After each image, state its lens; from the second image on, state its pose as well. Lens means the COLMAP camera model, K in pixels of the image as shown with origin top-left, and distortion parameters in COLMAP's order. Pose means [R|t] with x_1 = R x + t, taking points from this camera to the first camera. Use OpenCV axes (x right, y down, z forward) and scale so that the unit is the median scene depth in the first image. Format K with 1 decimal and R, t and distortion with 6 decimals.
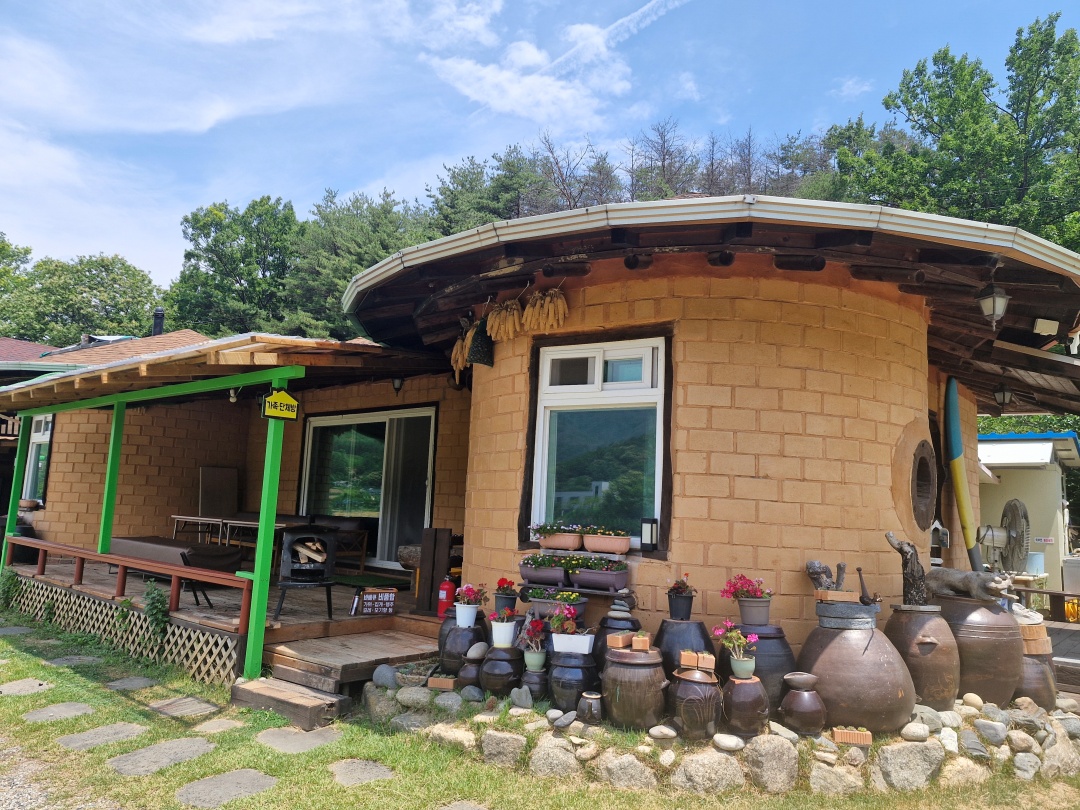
lens RADIAL K [[752.8, 0, 540.0], [0, 752.8, 405.0], [0, 0, 1]] dist [0.083626, -0.091499]
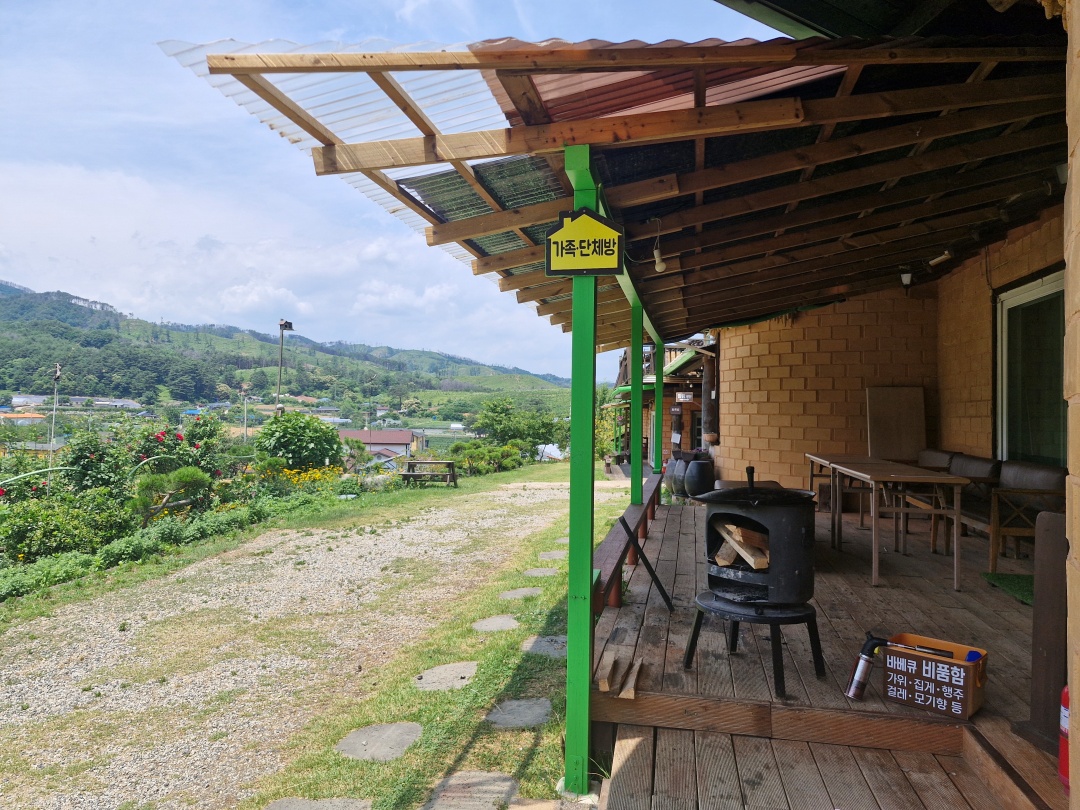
lens RADIAL K [[752.8, 0, 540.0], [0, 752.8, 405.0], [0, 0, 1]] dist [0.083626, -0.091499]
pose [[0.501913, -0.043860, -0.863805, 0.049720], [0.122116, 0.992303, 0.020570, 0.076952], [0.856254, -0.115808, 0.503406, 0.629875]]
